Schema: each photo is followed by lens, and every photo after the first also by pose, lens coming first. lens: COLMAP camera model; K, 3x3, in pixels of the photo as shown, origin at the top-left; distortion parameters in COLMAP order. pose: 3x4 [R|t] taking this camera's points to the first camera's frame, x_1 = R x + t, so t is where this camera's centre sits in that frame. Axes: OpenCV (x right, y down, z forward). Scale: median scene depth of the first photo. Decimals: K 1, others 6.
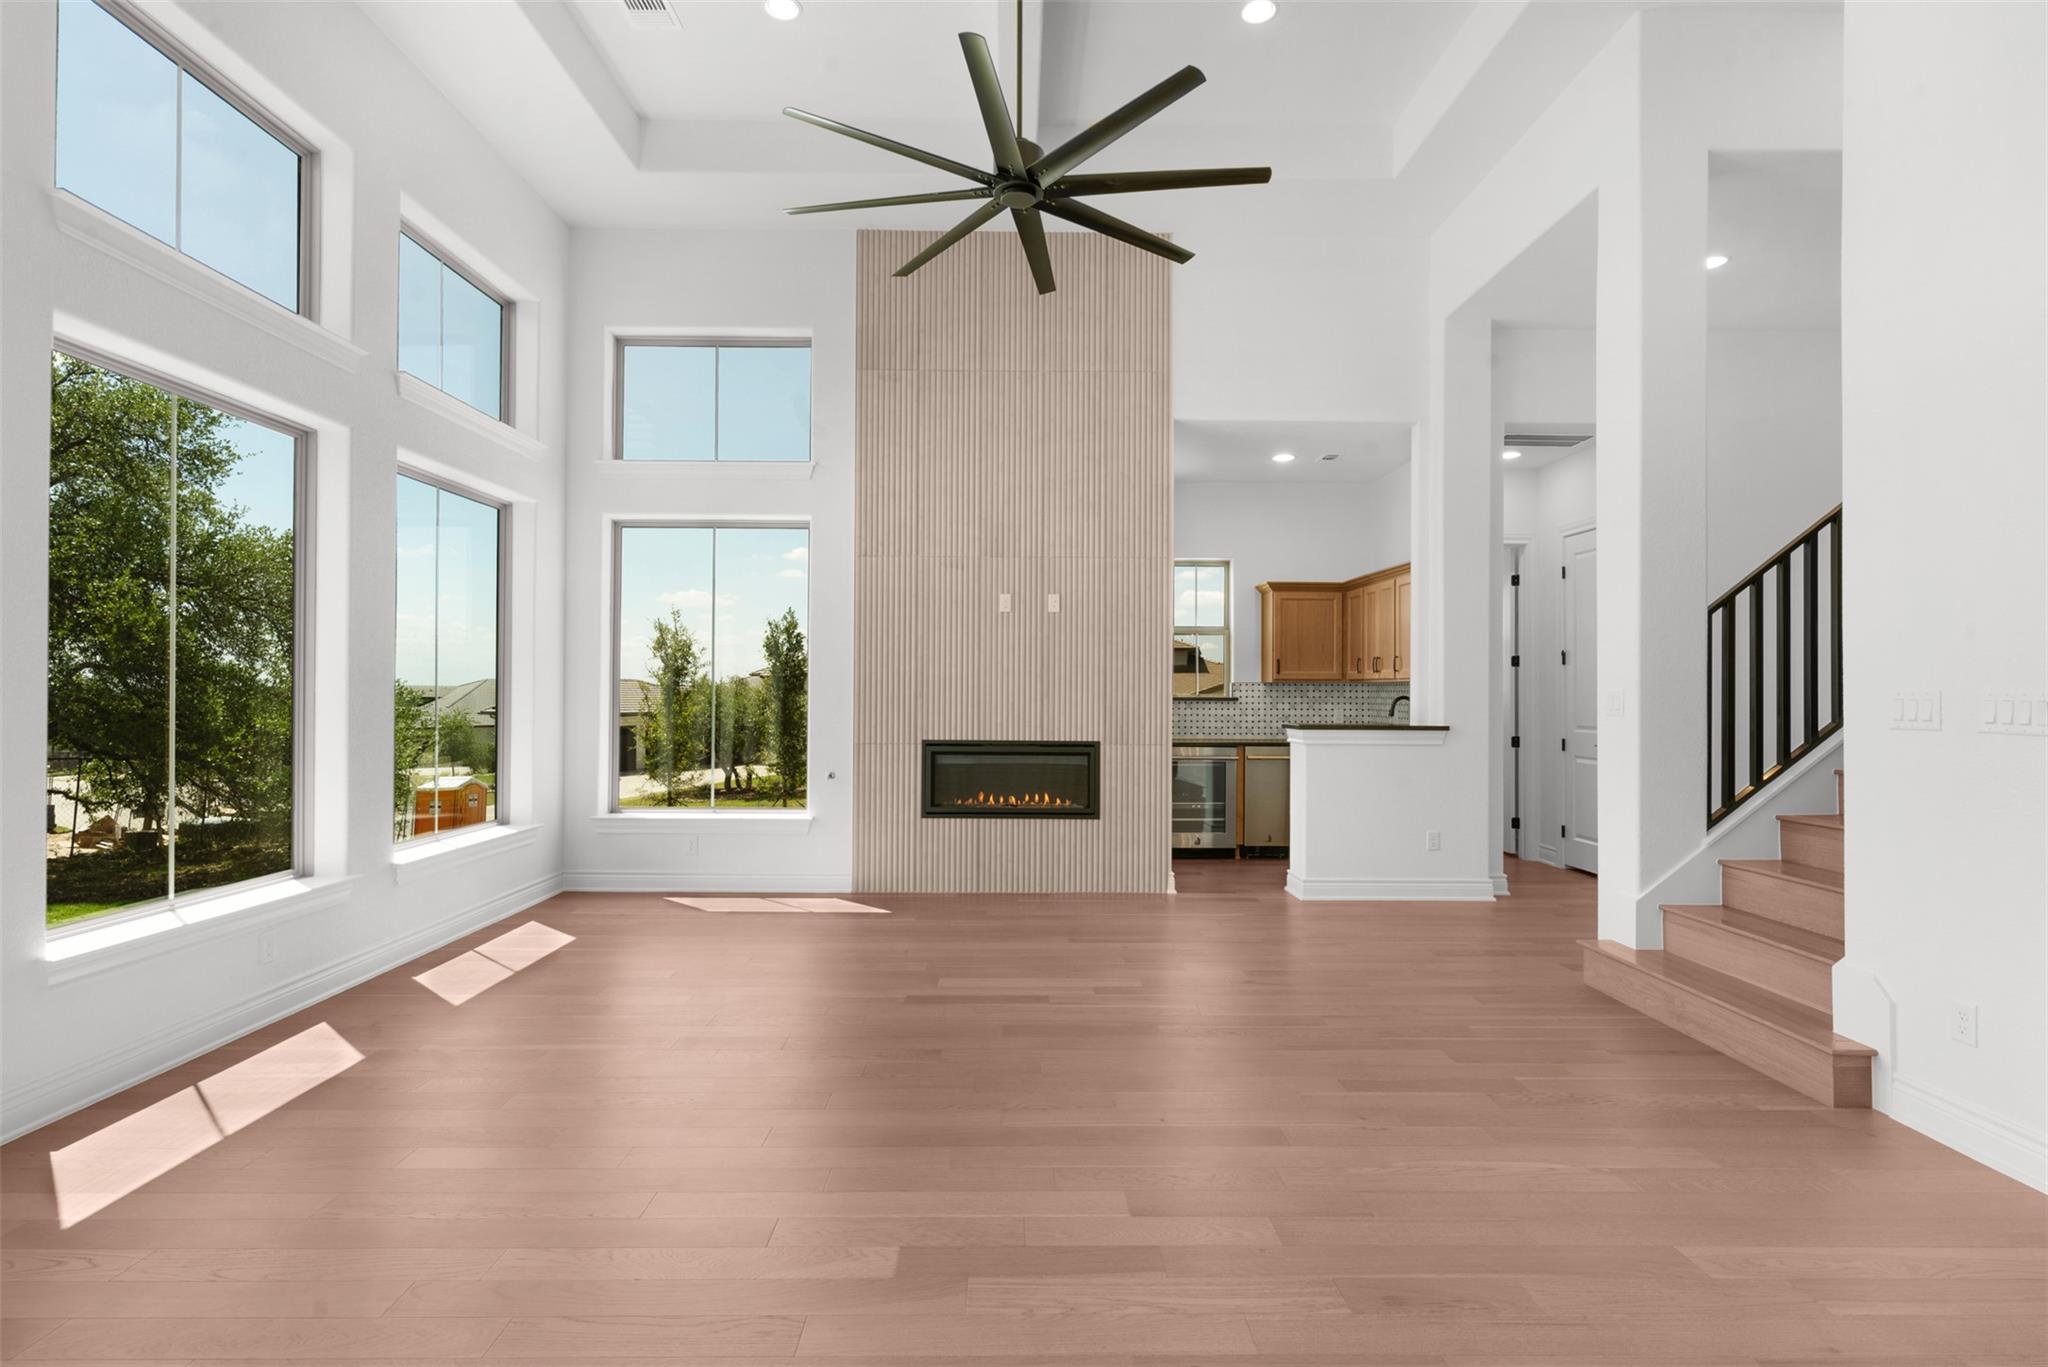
lens RADIAL K [[1000.0, 0, 1022.4], [0, 1000.0, 681.6], [0, 0, 1]] dist [0.003398, -0.000268]
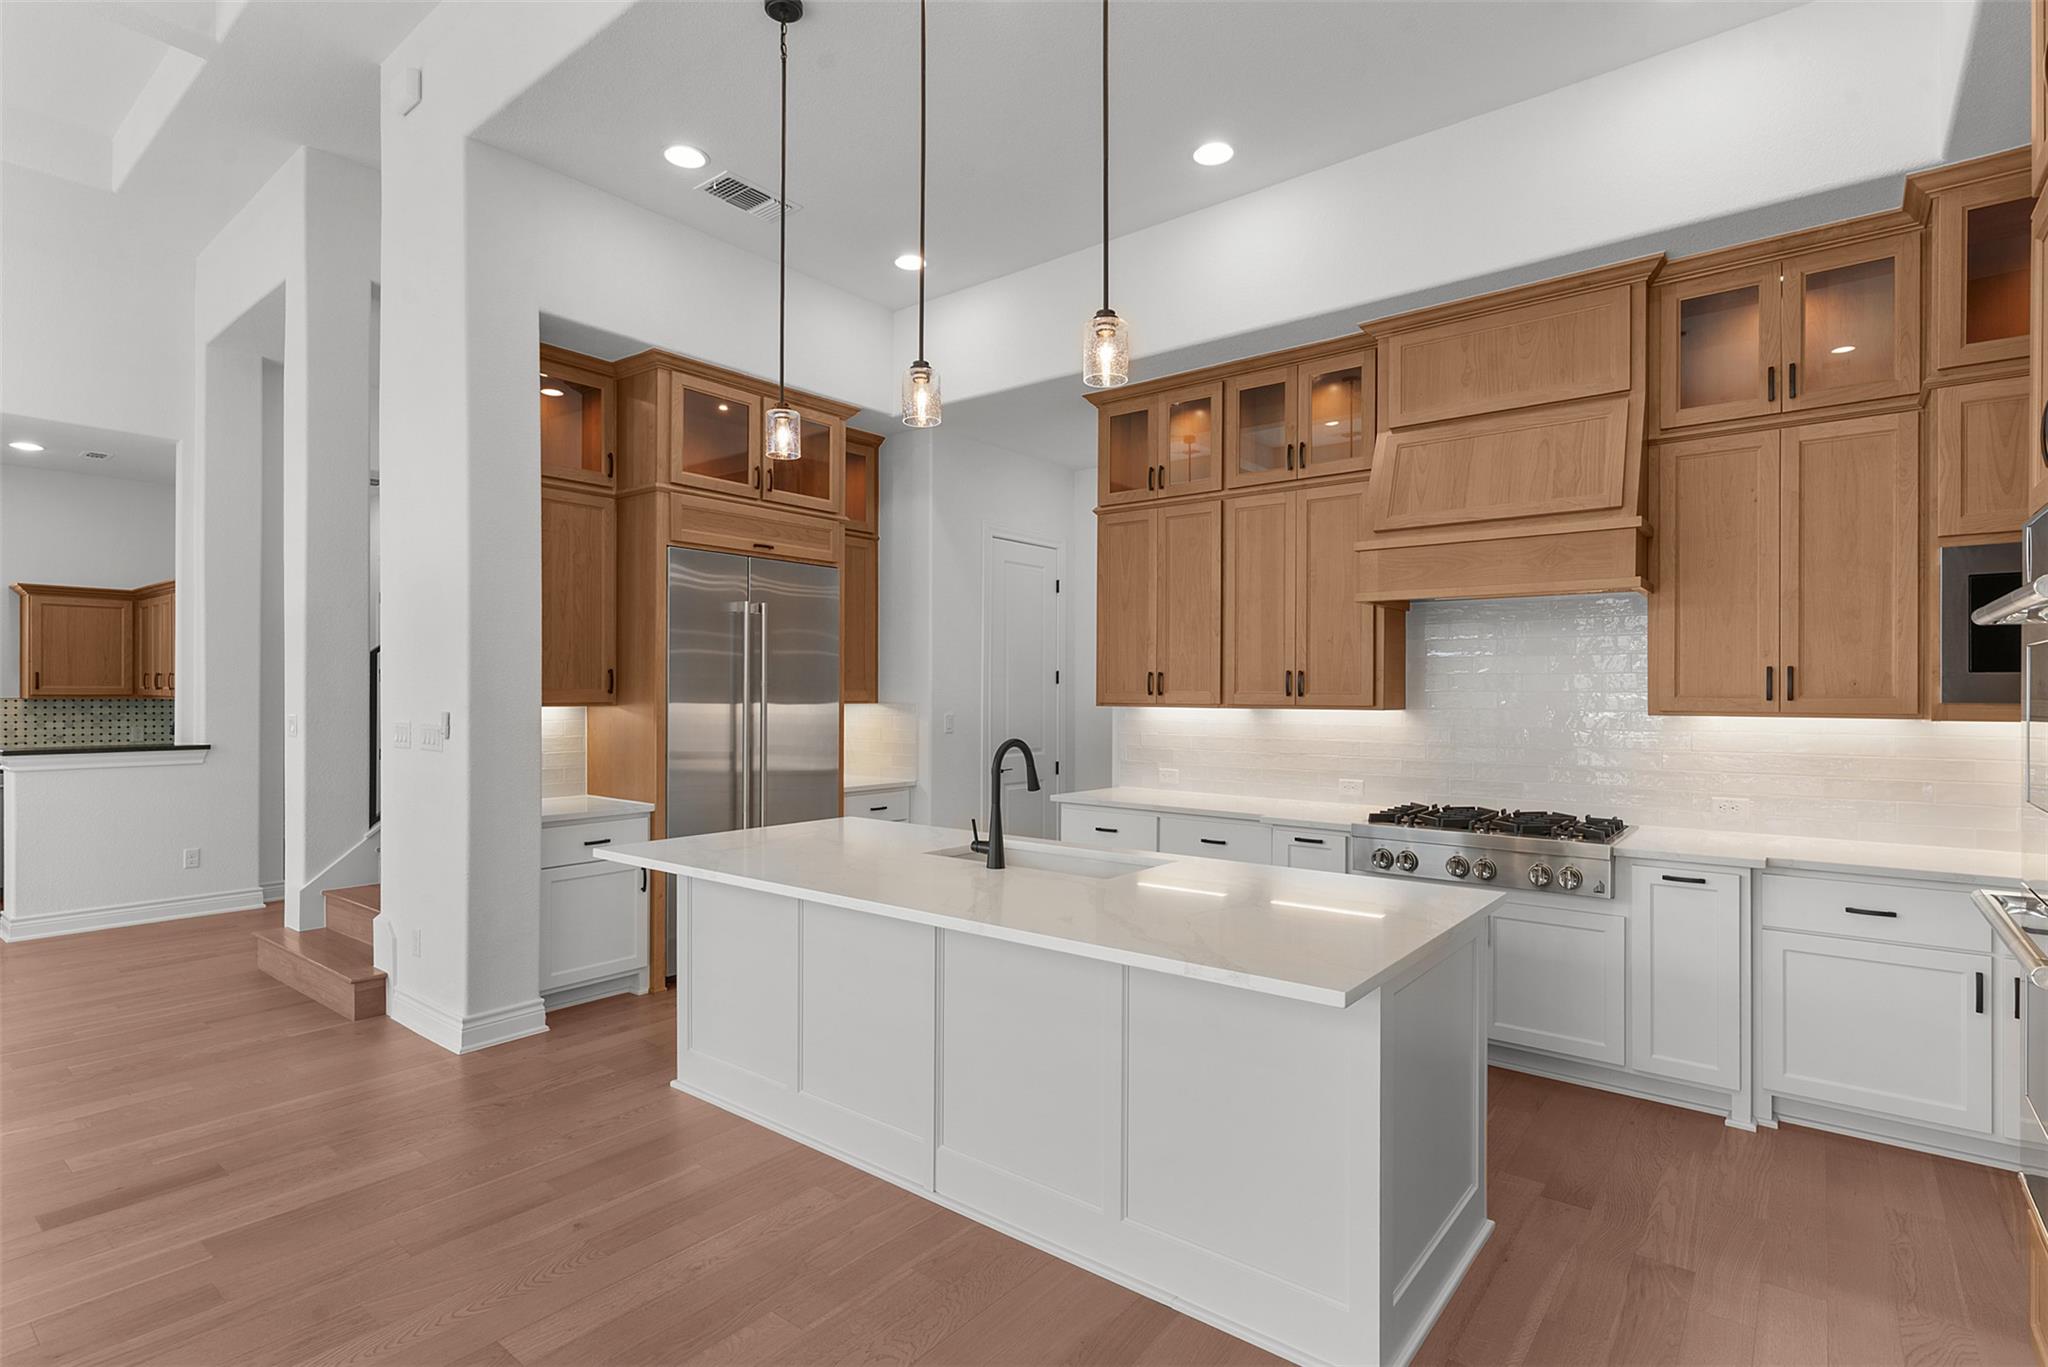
lens RADIAL K [[1000.0, 0, 1023.5], [0, 1000.0, 692.4], [0, 0, 1]] dist [0.003398, -0.000268]
pose [[0.633952, -0.004977, 0.773357, 0.157437], [-0.005896, 0.999919, 0.011268, -0.025112], [-0.773350, -0.011703, 0.633871, -0.287831]]
